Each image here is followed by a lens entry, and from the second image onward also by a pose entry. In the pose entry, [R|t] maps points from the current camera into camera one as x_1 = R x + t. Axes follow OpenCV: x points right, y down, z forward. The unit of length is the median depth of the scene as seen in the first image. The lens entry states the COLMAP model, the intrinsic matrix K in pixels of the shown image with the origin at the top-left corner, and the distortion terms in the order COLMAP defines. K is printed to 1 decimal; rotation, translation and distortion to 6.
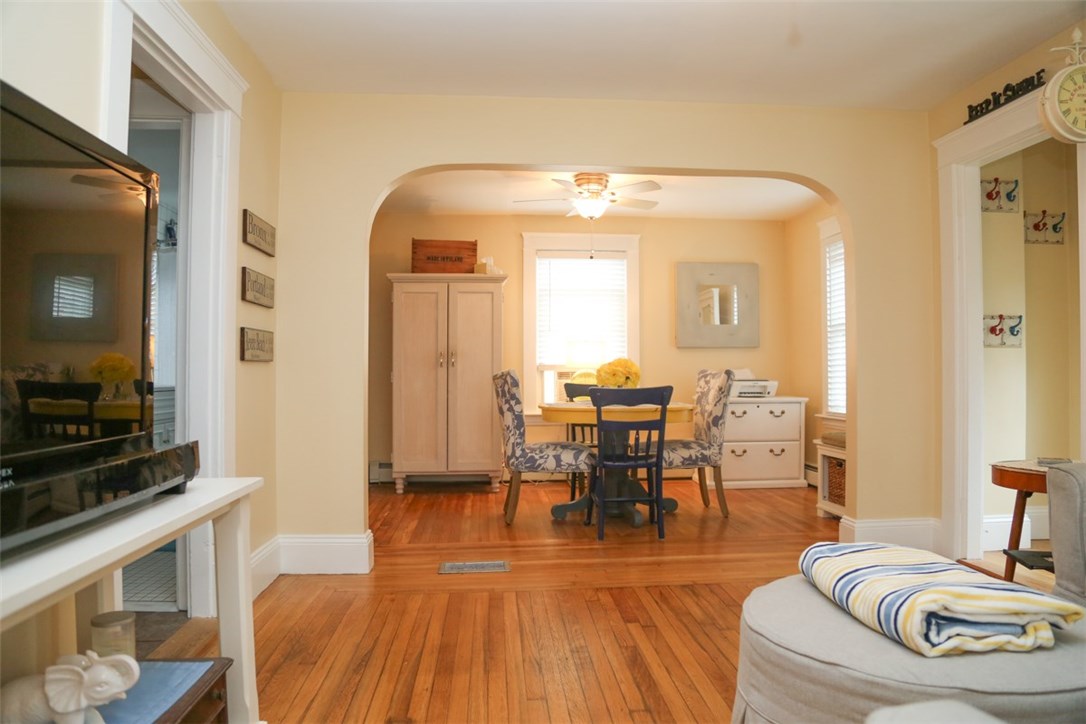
lens RADIAL K [[731.9, 0, 543.2], [0, 731.9, 360.2], [0, 0, 1]] dist [-0.124546, 0.068221]
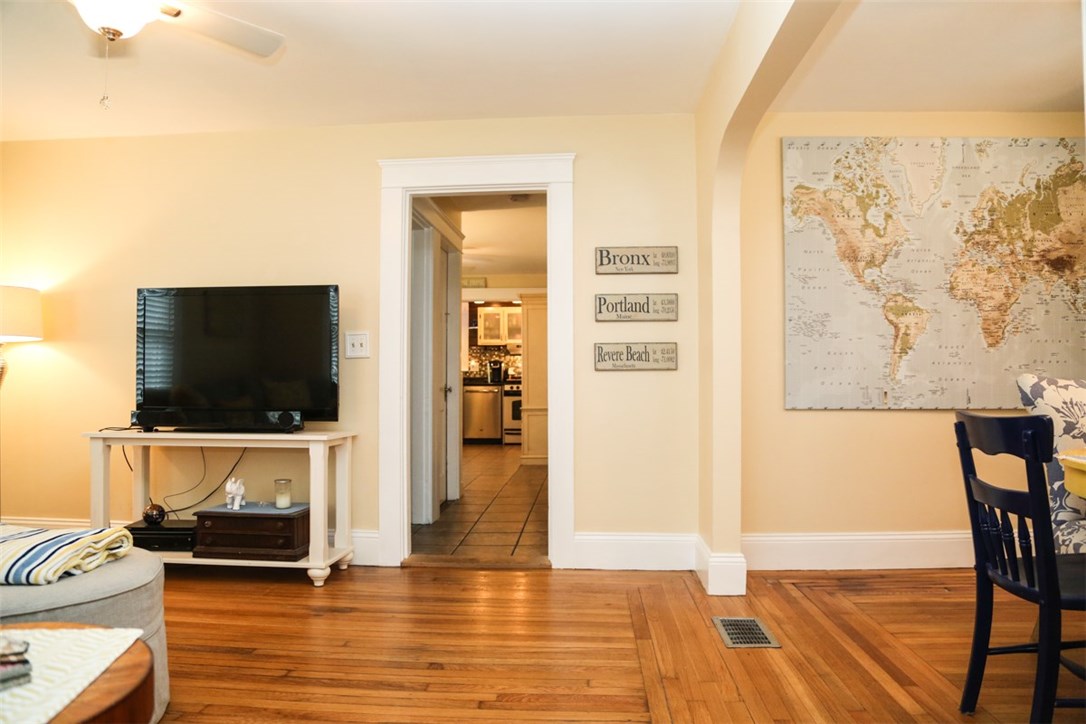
lens RADIAL K [[731.9, 0, 543.2], [0, 731.9, 360.2], [0, 0, 1]] dist [-0.124546, 0.068221]
pose [[-0.146328, -0.022270, -0.988985, 0.485783], [0.019286, 0.999492, -0.025360, 0.007470], [0.989048, -0.022784, -0.145824, 0.629649]]
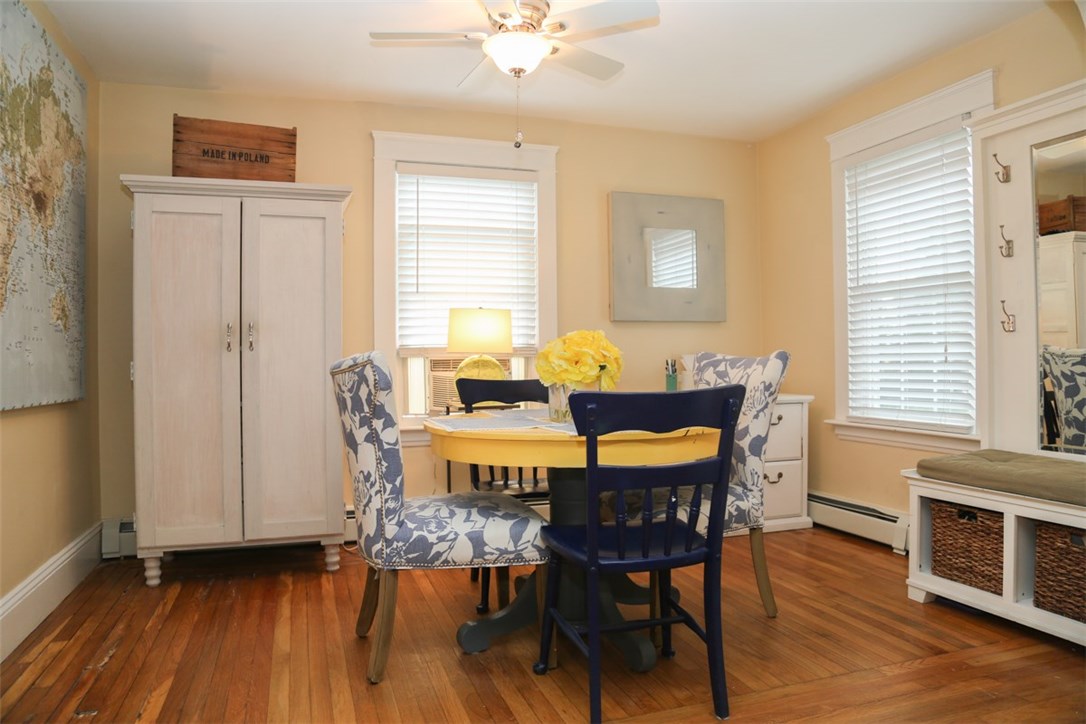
lens RADIAL K [[731.9, 0, 543.2], [0, 731.9, 360.2], [0, 0, 1]] dist [-0.124546, 0.068221]
pose [[0.970588, -0.006770, 0.240653, -0.045079], [0.003459, 0.999894, 0.014175, 0.010364], [-0.240723, -0.012926, 0.970508, 0.473380]]
